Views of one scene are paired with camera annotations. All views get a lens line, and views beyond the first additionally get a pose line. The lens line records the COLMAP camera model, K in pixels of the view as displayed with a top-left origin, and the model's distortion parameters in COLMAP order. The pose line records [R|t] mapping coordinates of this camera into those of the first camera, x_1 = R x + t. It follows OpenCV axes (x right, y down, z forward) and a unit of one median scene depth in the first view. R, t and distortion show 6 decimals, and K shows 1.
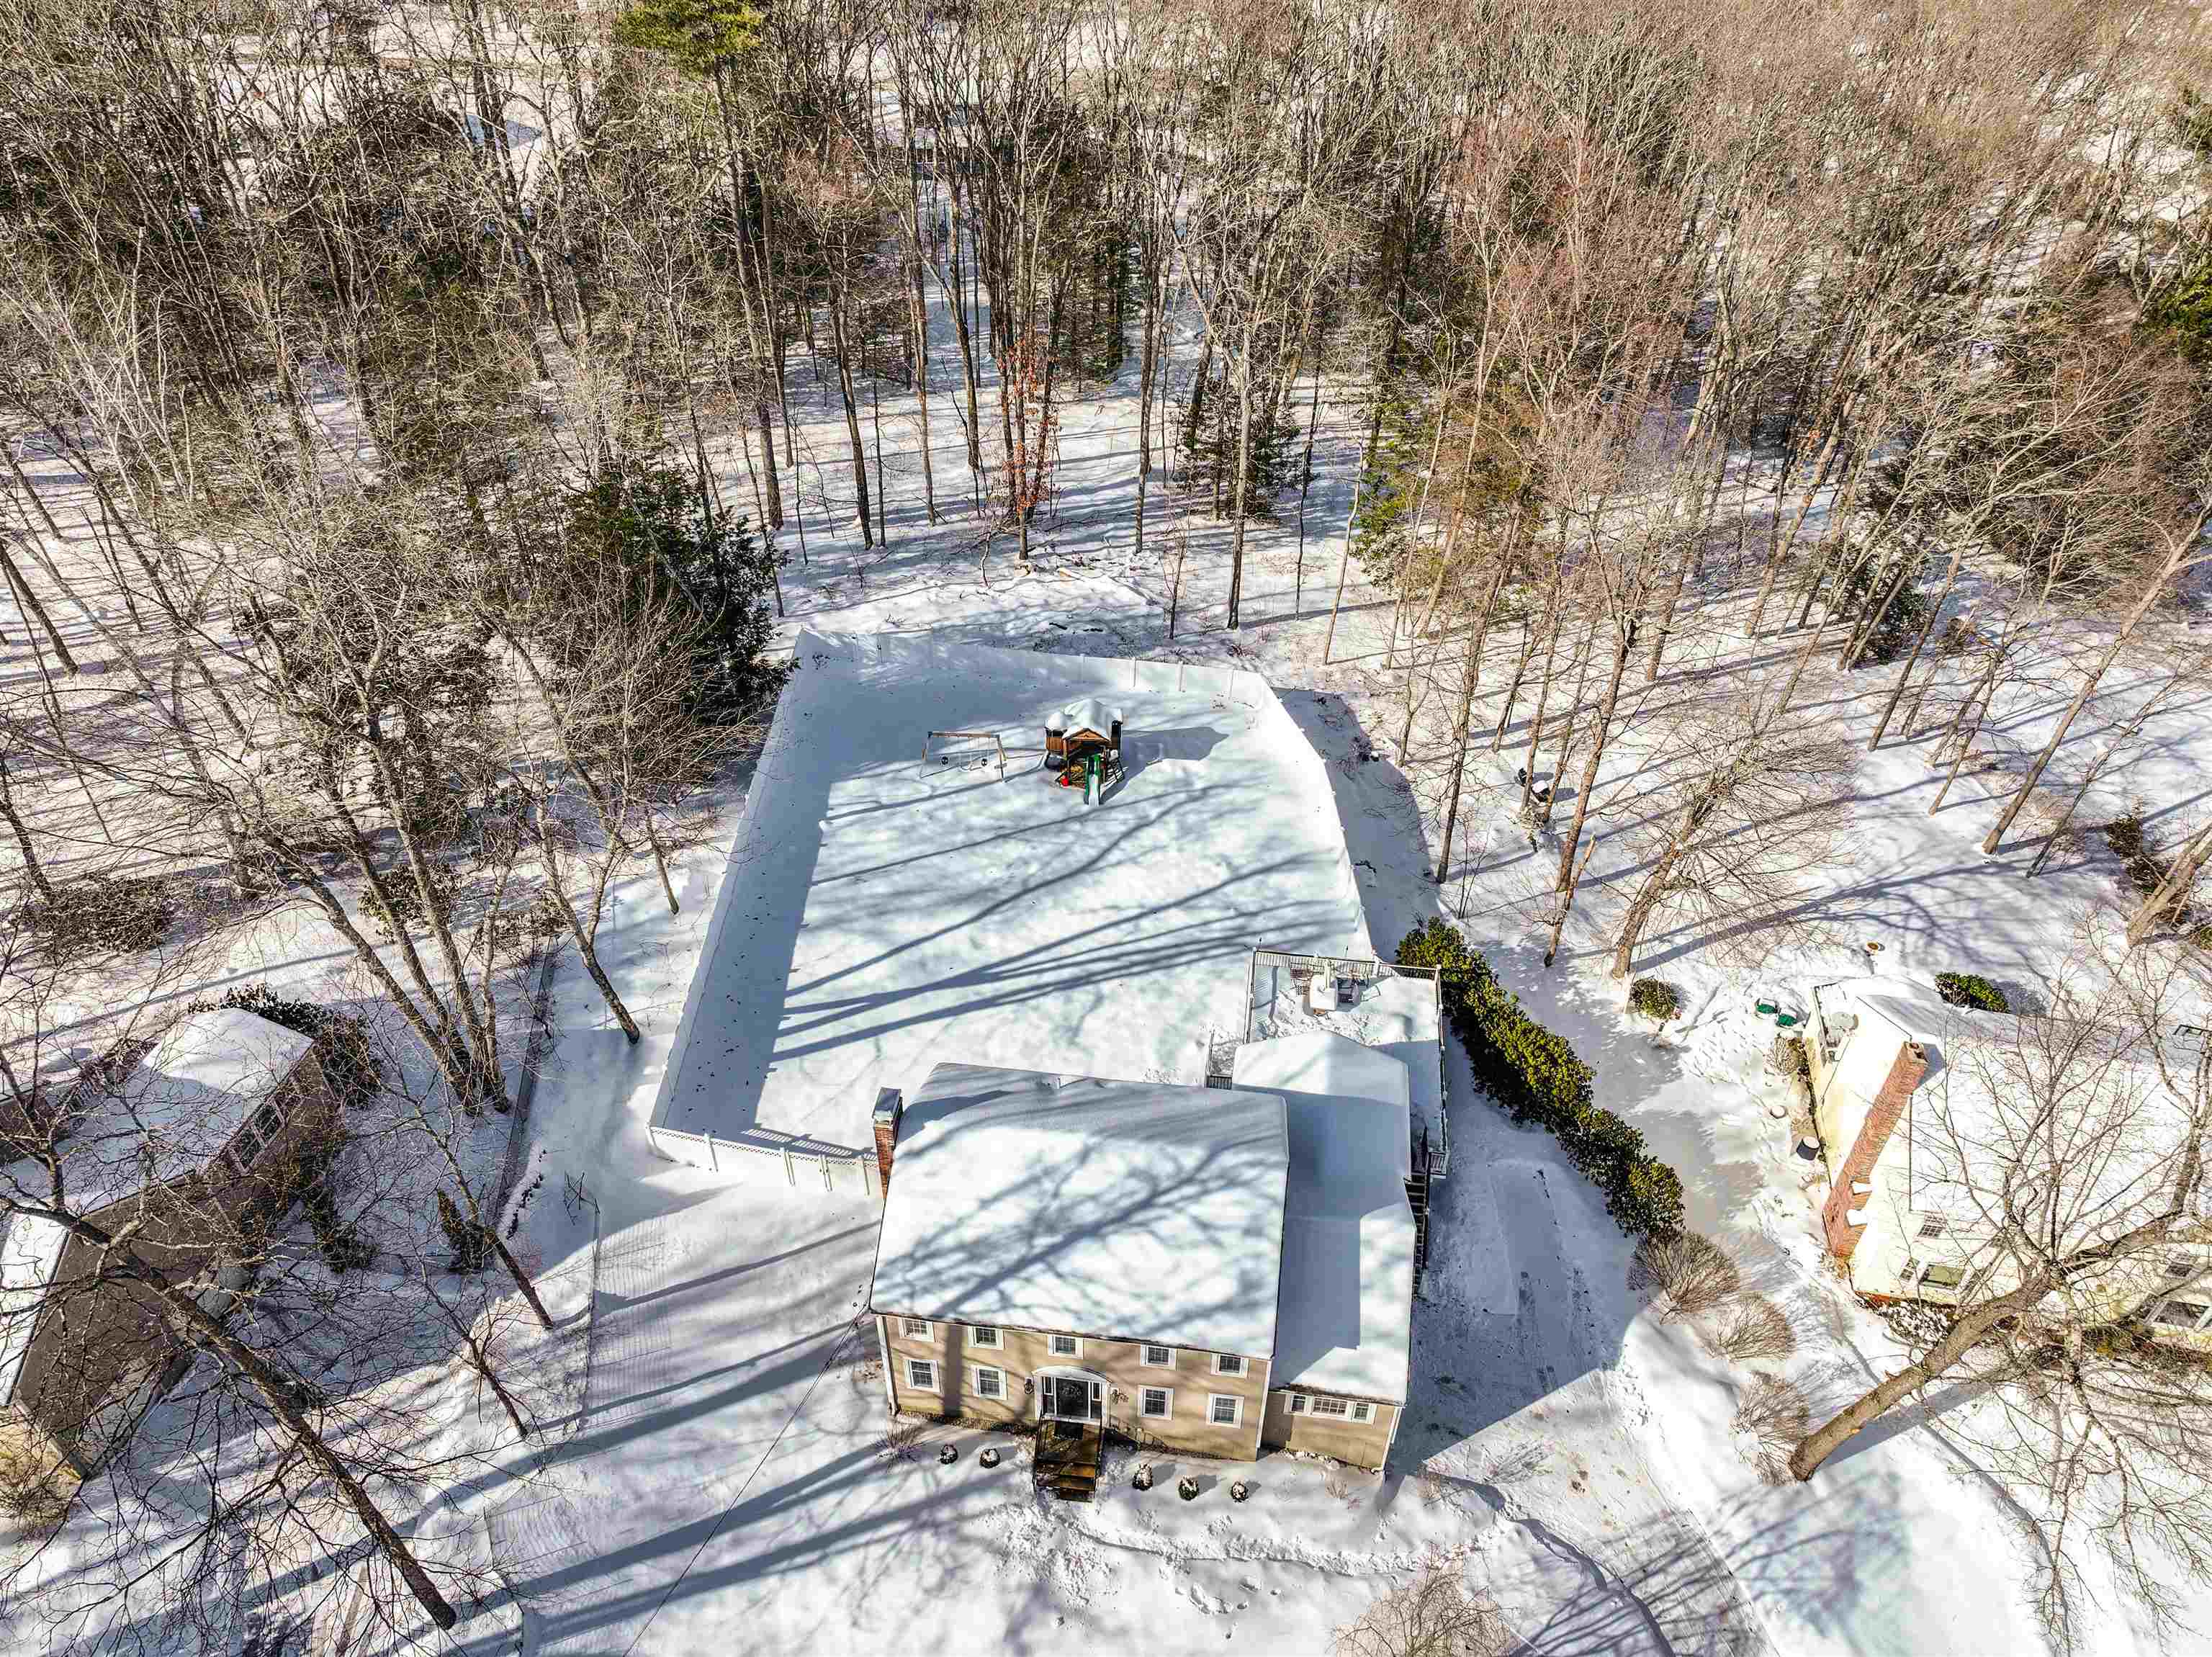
lens RADIAL K [[1556.9, 0, 1088.6], [0, 1556.9, 737.3], [0, 0, 1]] dist [0.002737, -0.001150]
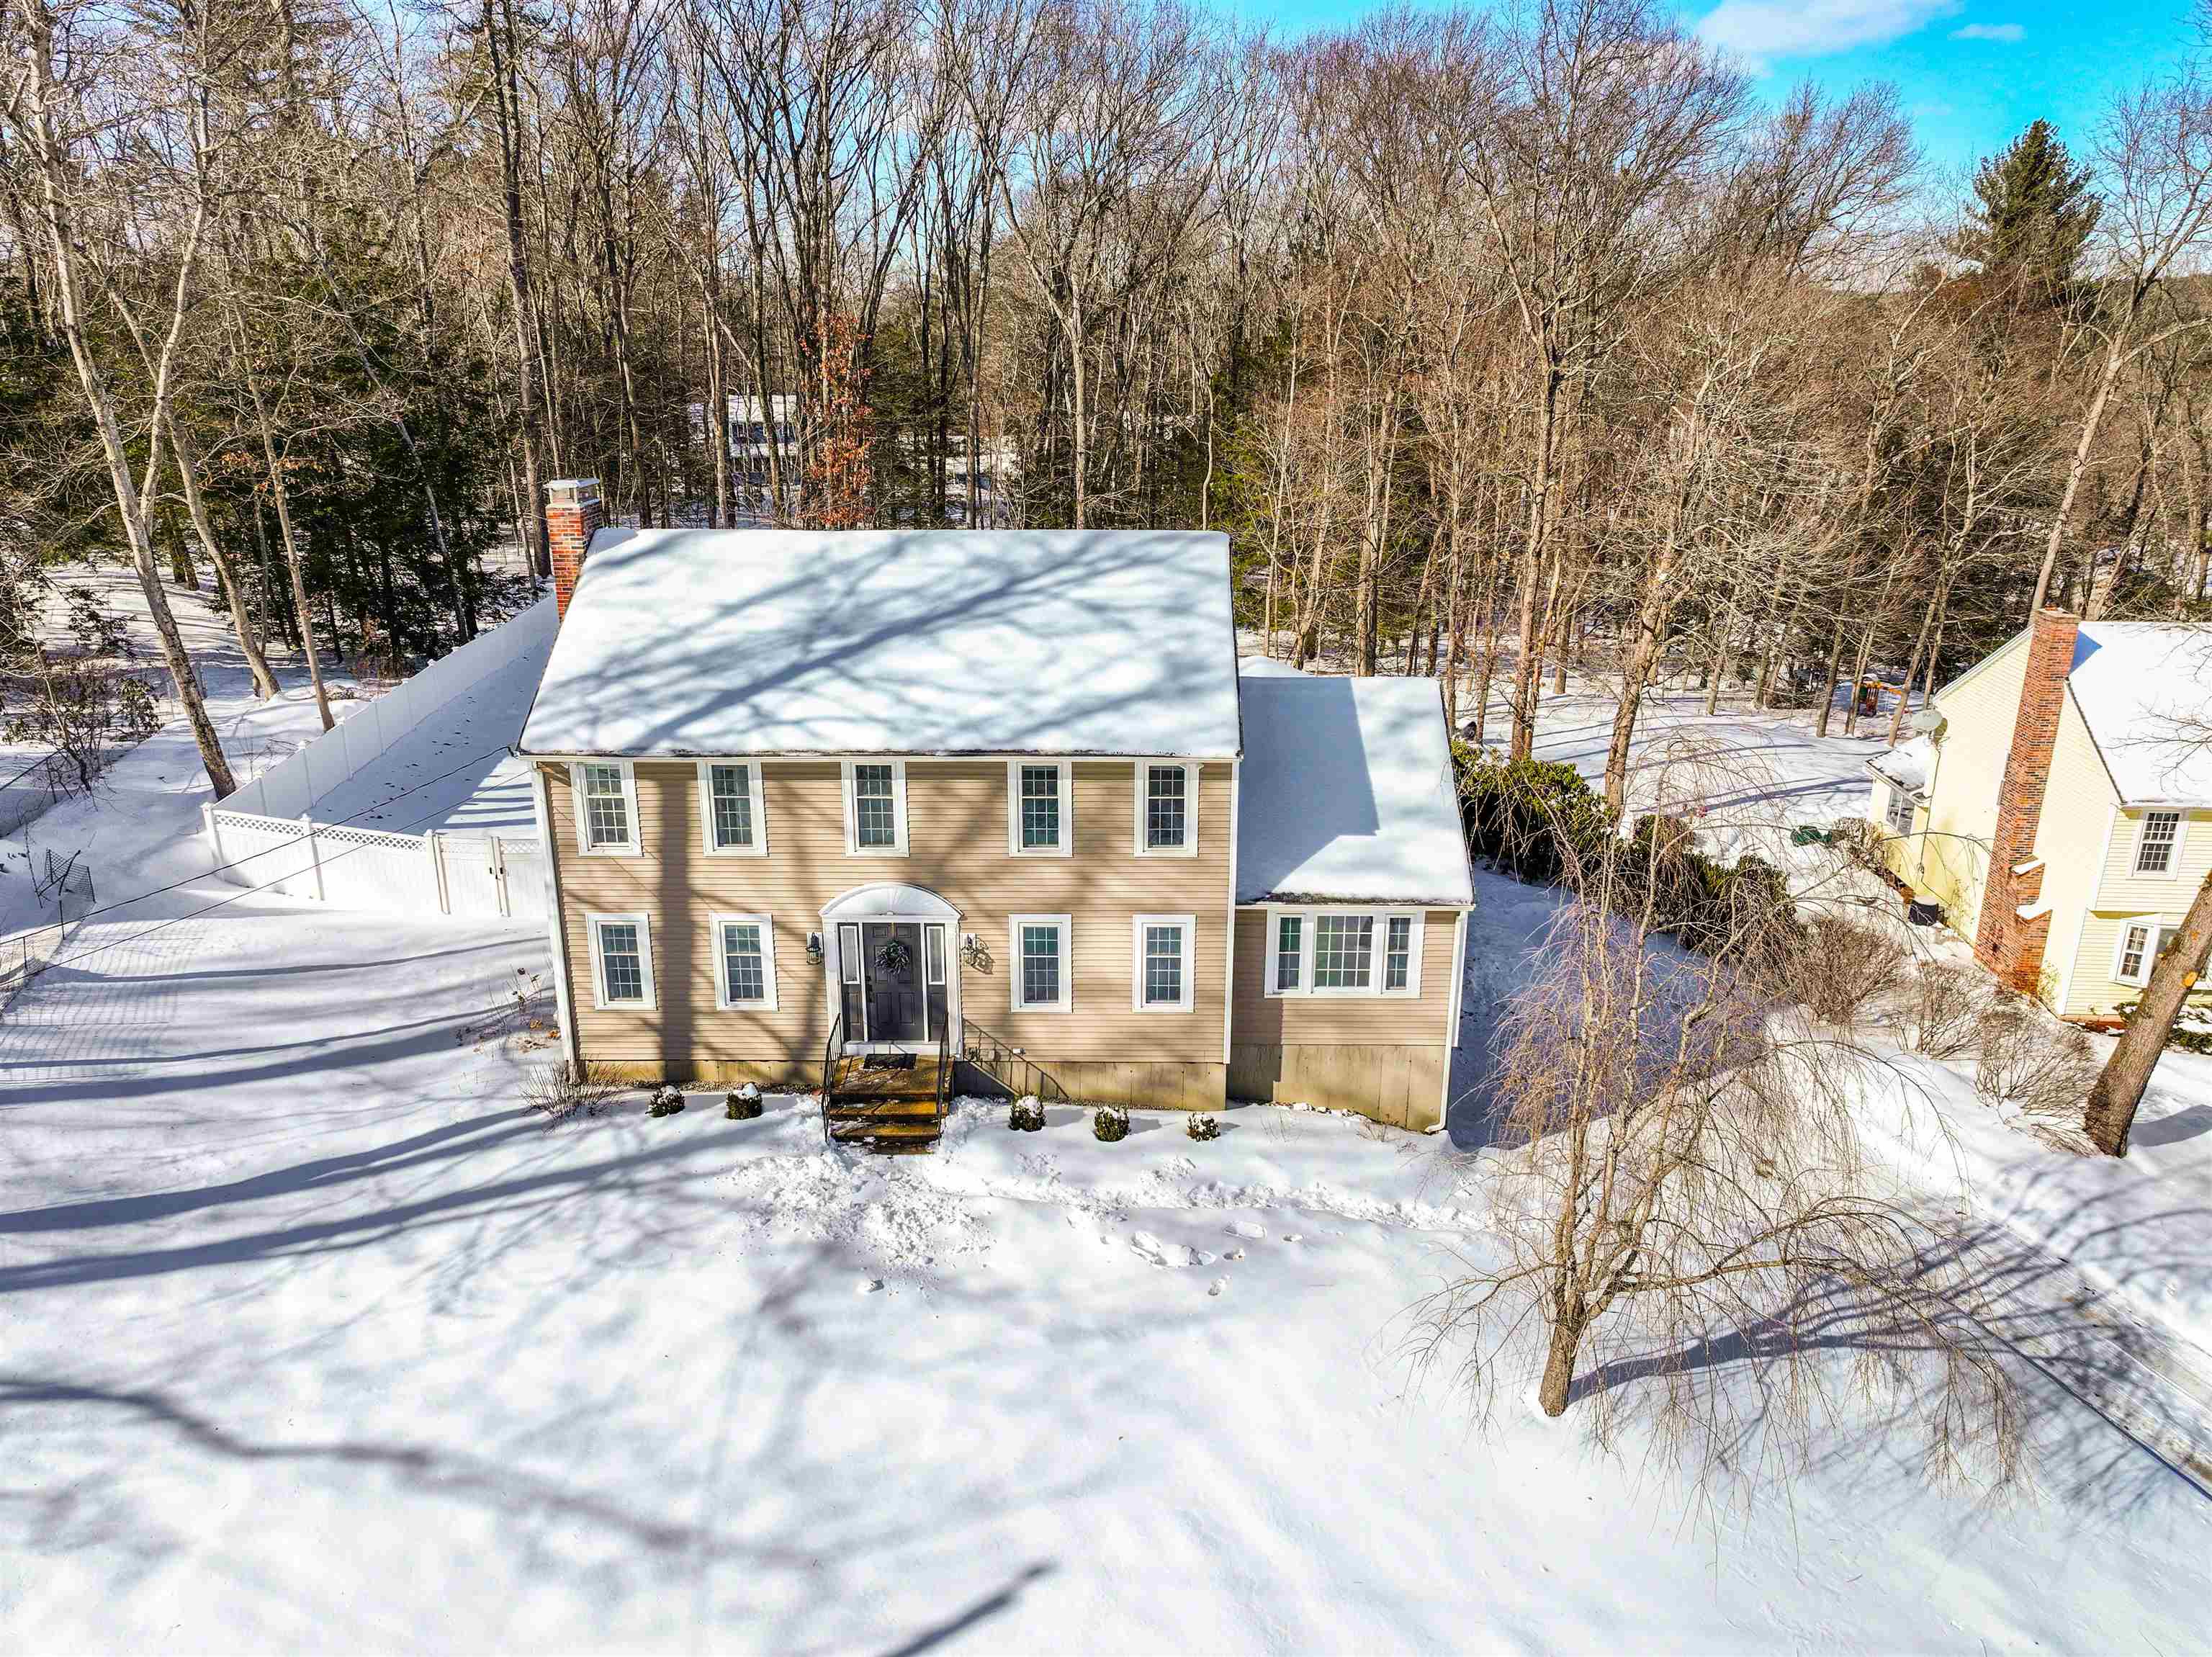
lens RADIAL K [[1523.8, 0, 1099.9], [0, 1523.8, 829.4], [0, 0, 1]] dist [0.000274, 0.002159]
pose [[0.992946, -0.045067, 0.109664, 0.005770], [0.082573, 0.926604, -0.366861, 0.589878], [-0.085082, 0.373329, 0.923789, 0.471742]]
